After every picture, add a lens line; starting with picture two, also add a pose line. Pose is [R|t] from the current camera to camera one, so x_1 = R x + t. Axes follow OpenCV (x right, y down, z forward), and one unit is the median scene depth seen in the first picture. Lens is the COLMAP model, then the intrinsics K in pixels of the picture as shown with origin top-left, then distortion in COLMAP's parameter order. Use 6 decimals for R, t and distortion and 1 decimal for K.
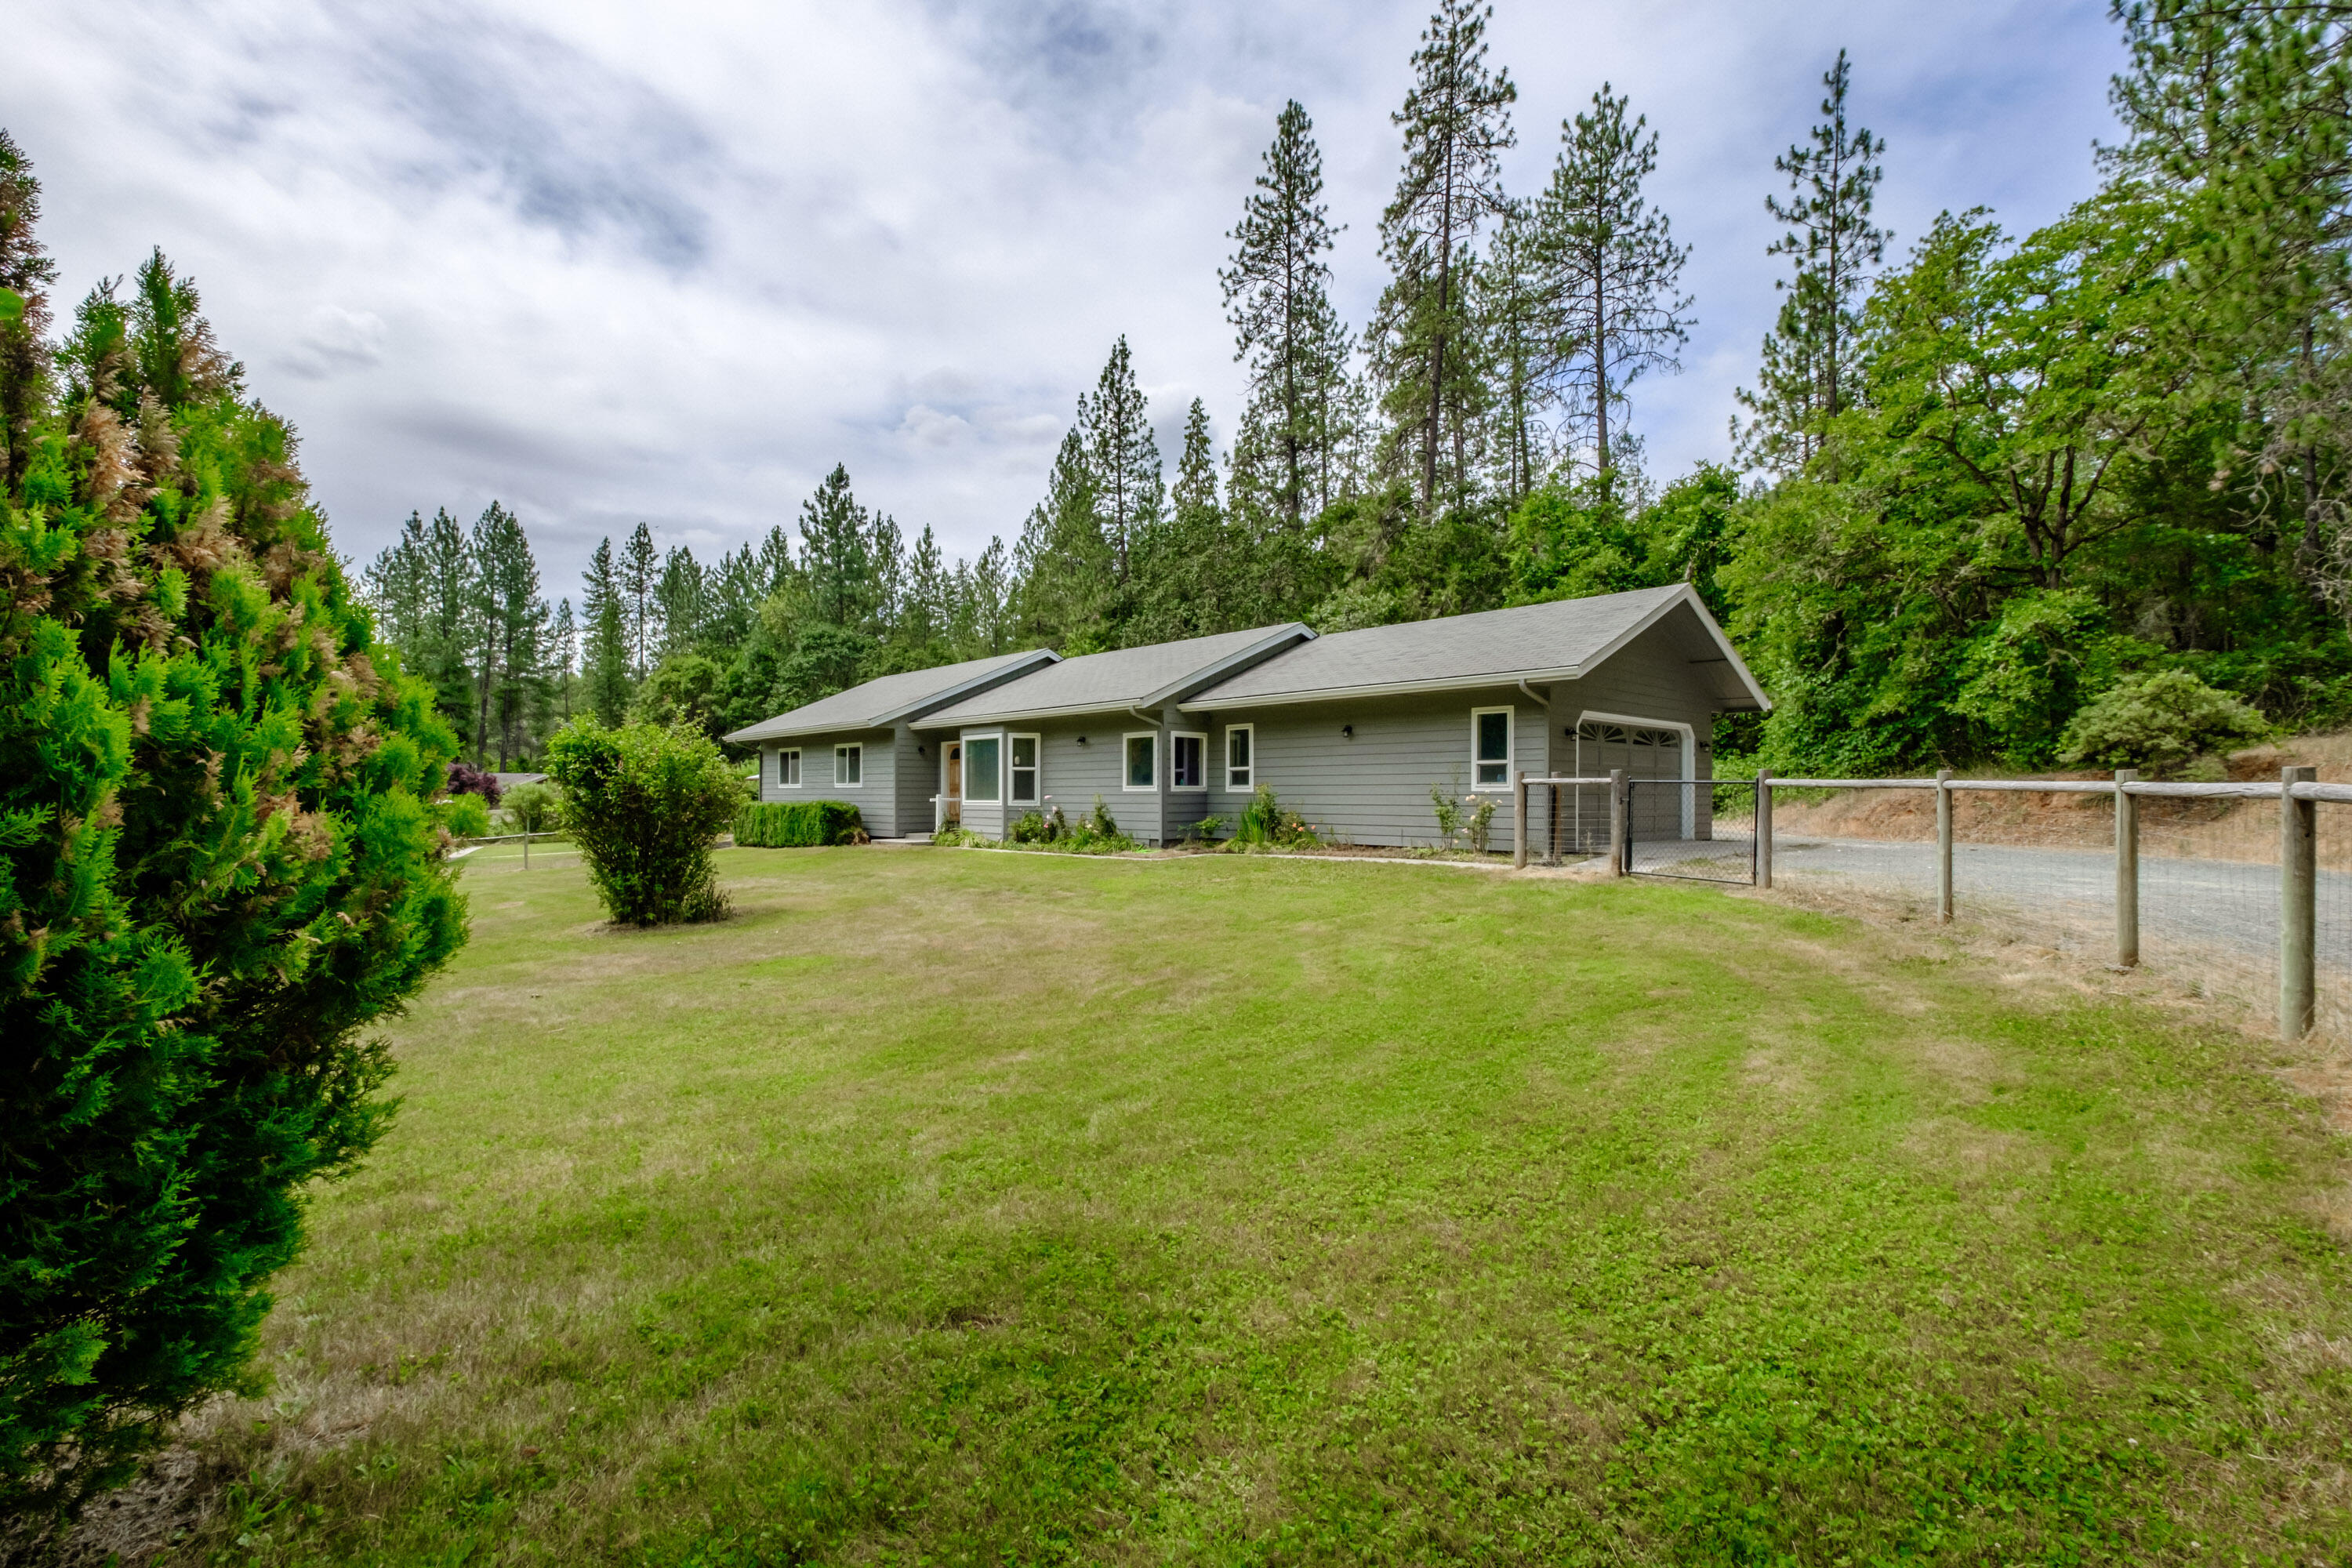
lens RADIAL K [[1012.3, 0, 1157.6], [0, 1012.3, 781.8], [0, 0, 1]] dist [-0.008785, 0.002073]
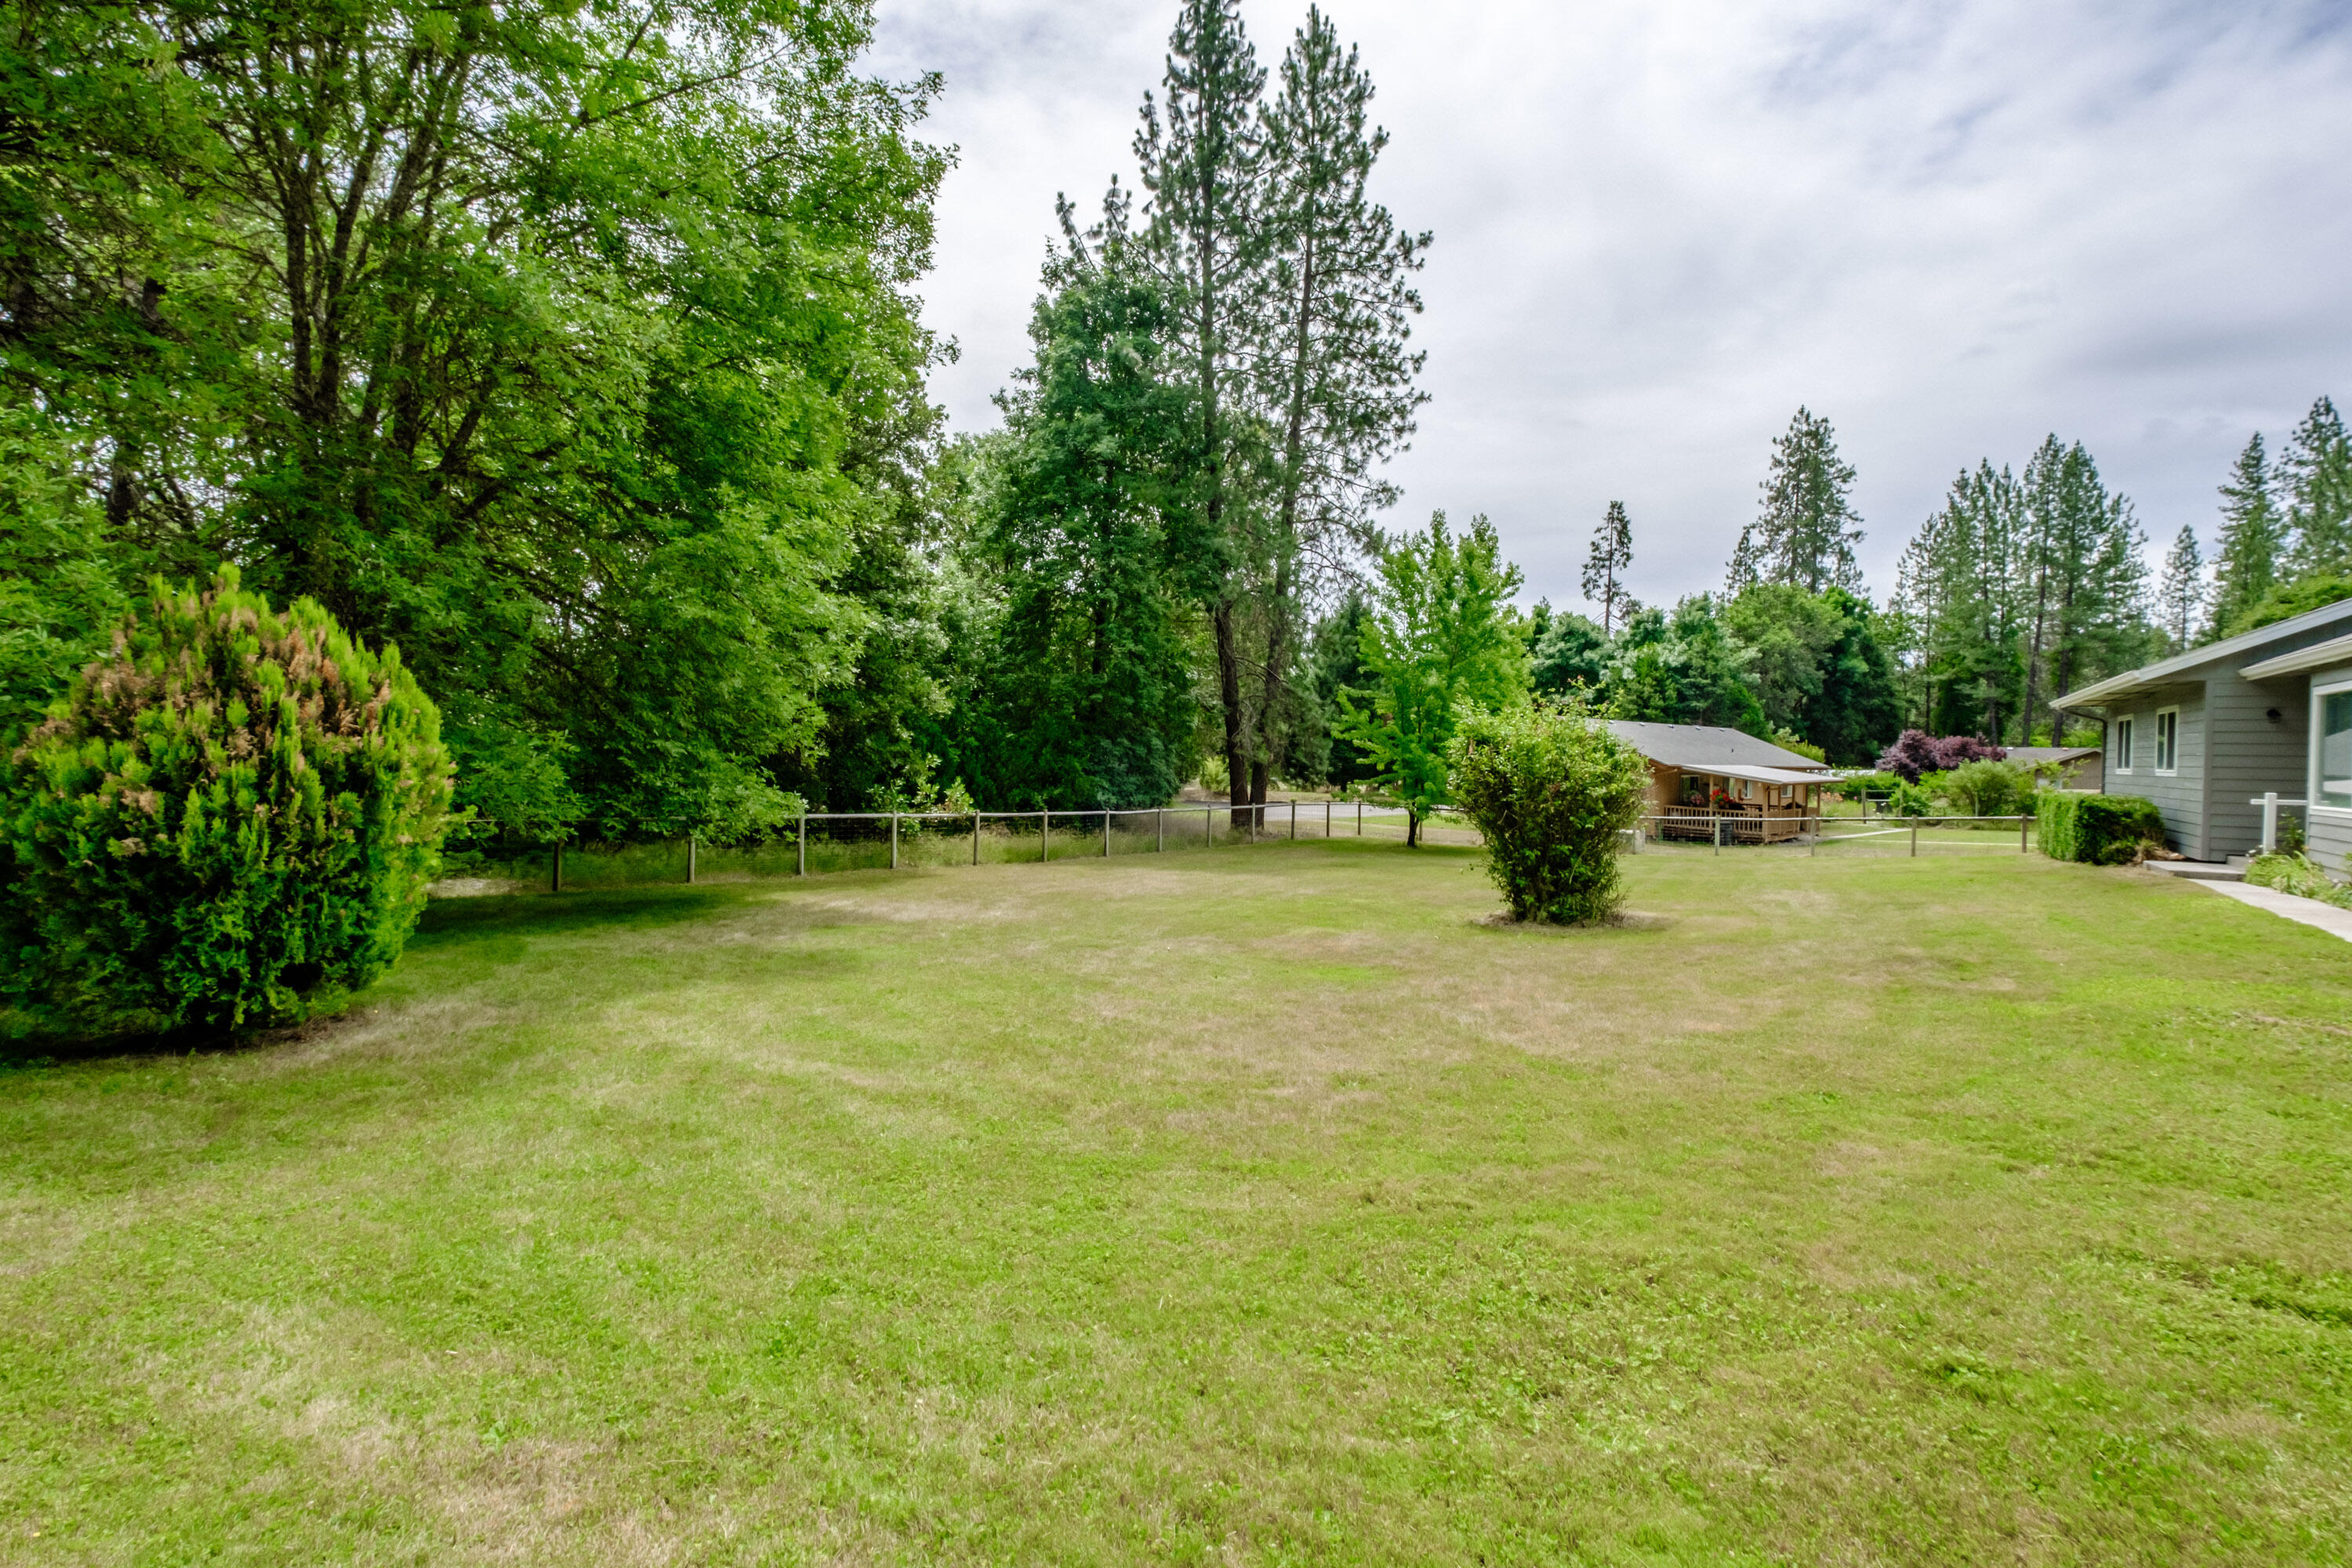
lens RADIAL K [[1012.3, 0, 1160.2], [0, 1012.3, 801.5], [0, 0, 1]] dist [-0.008785, 0.002073]
pose [[0.200286, 0.049566, -0.978483, 0.092772], [-0.004033, 0.998753, 0.049768, -0.003443], [0.979729, -0.006022, 0.200236, 0.123202]]
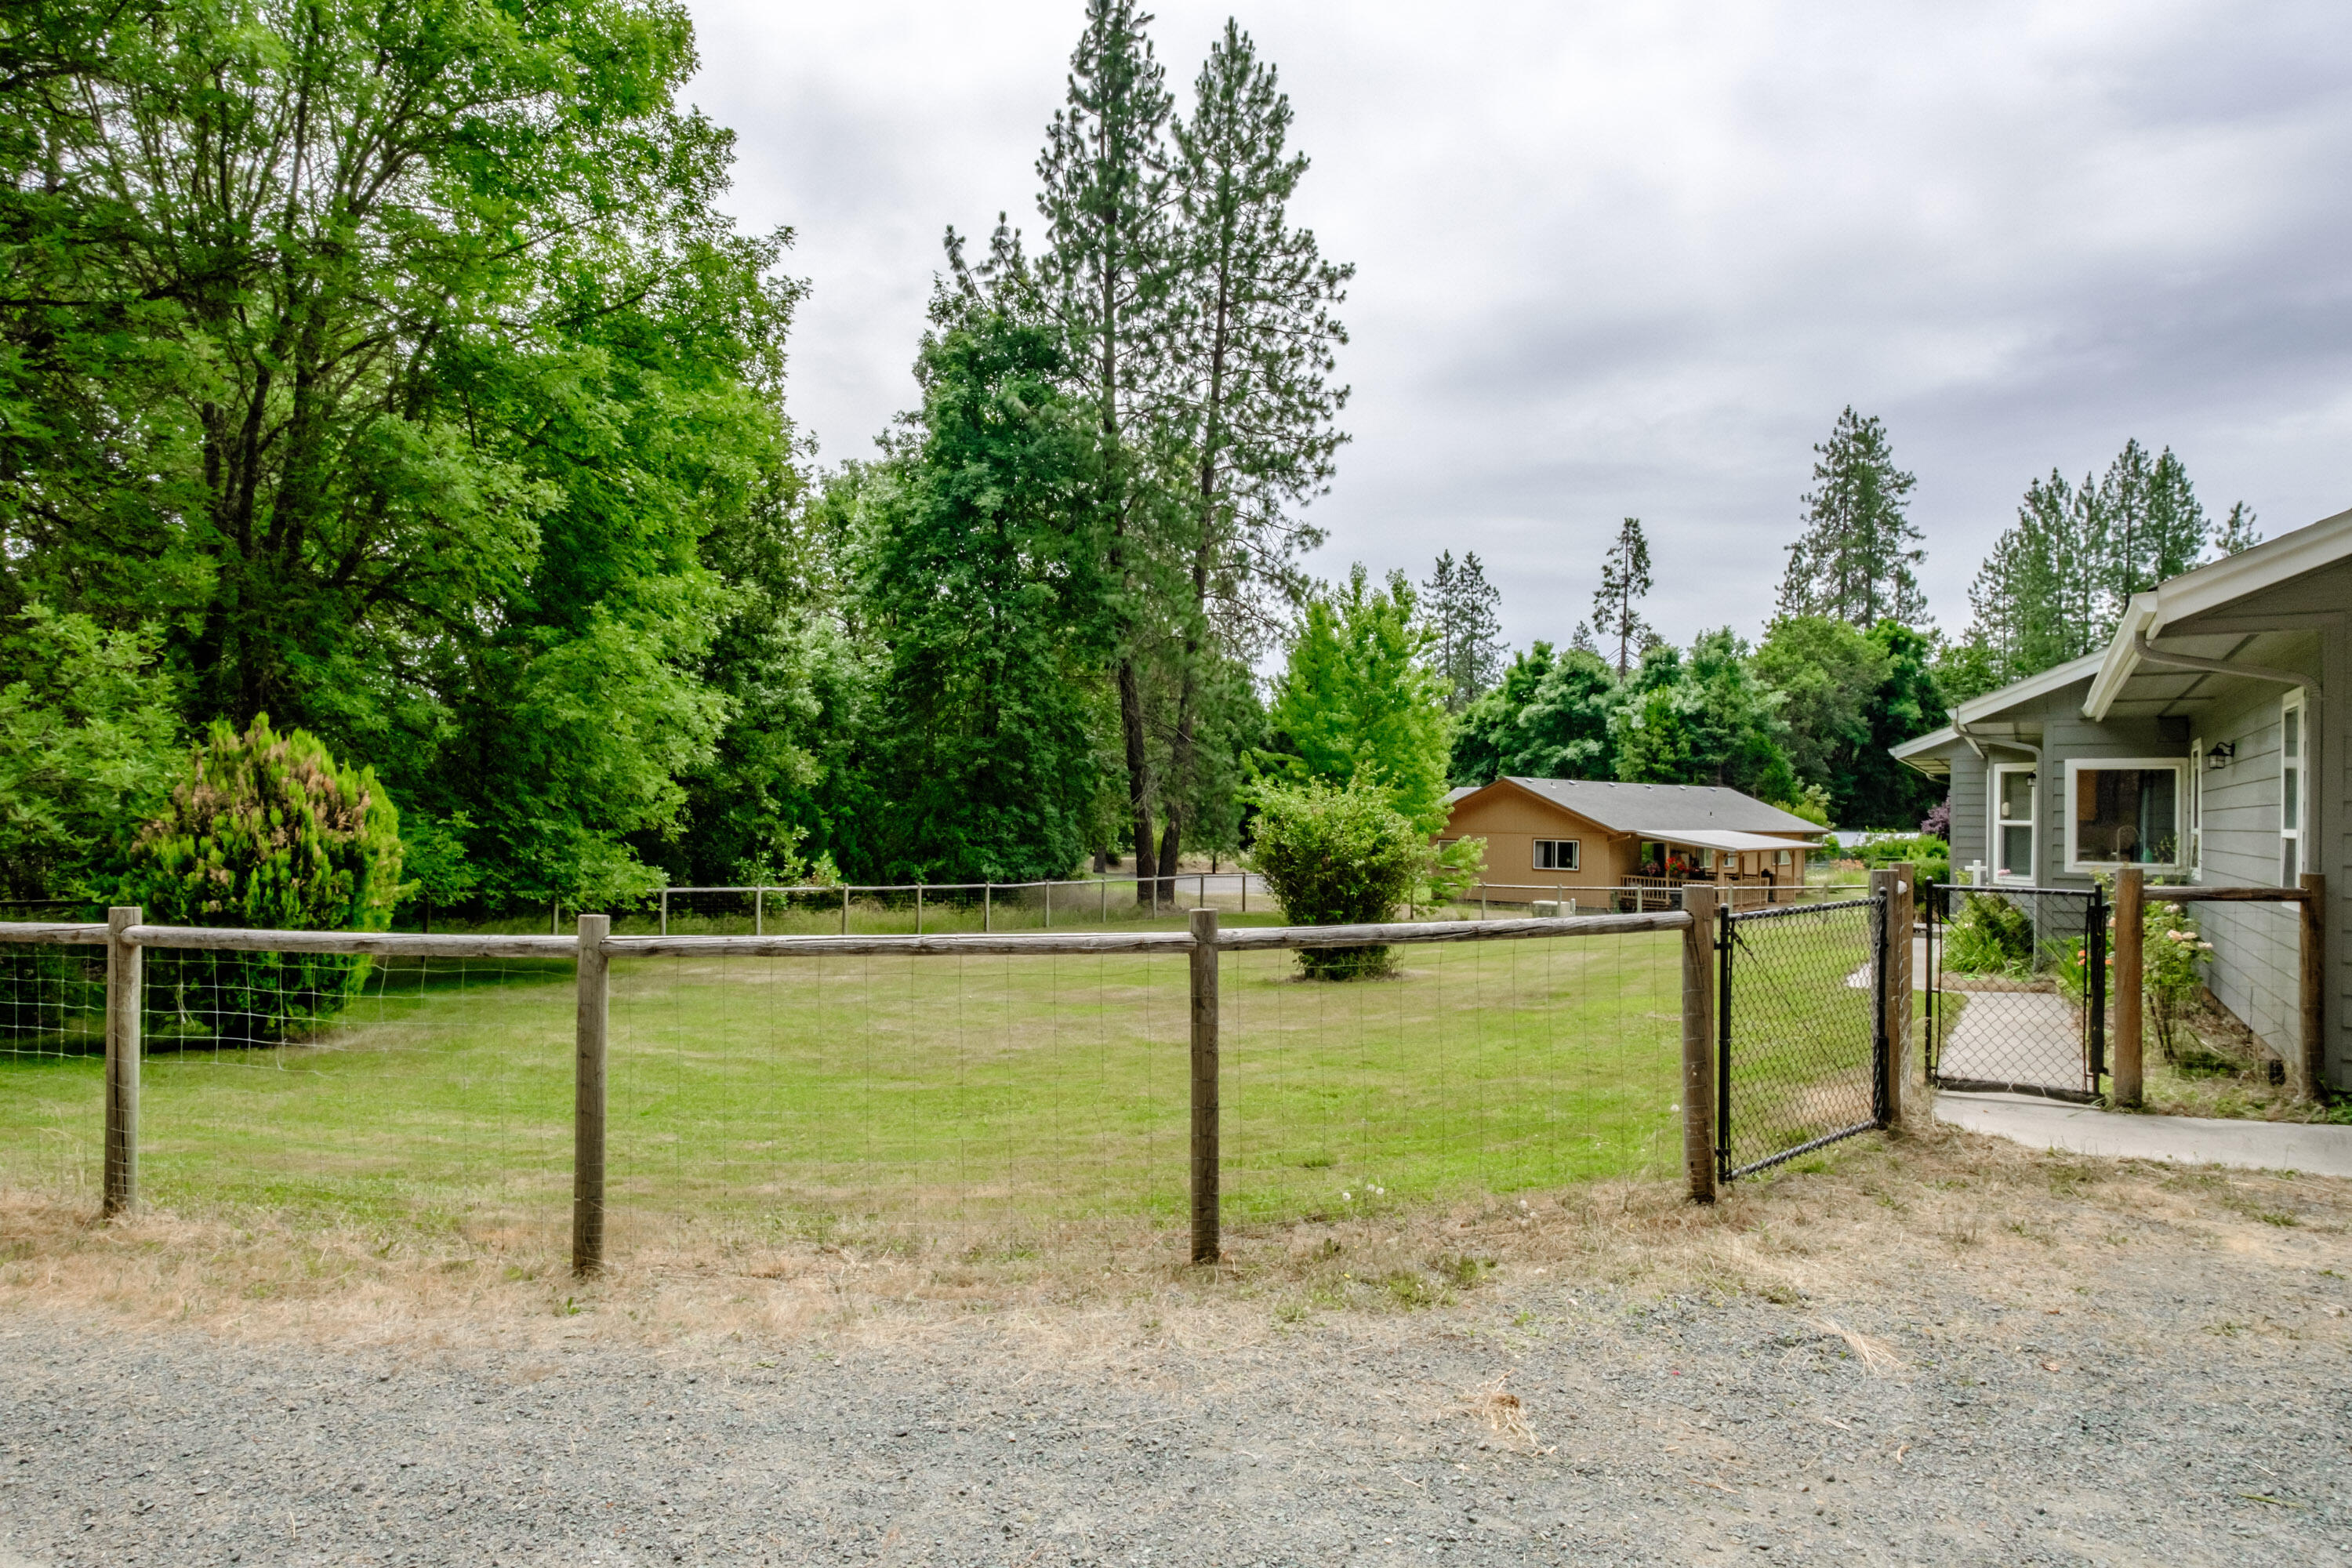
lens RADIAL K [[1305.5, 0, 1168.4], [0, 1305.5, 802.7], [0, 0, 1]] dist [-0.007869, 0.006659]
pose [[0.227396, -0.003682, -0.973795, 0.201512], [-0.000901, 0.999992, -0.003992, -0.008689], [0.973802, 0.001786, 0.227391, 0.139175]]
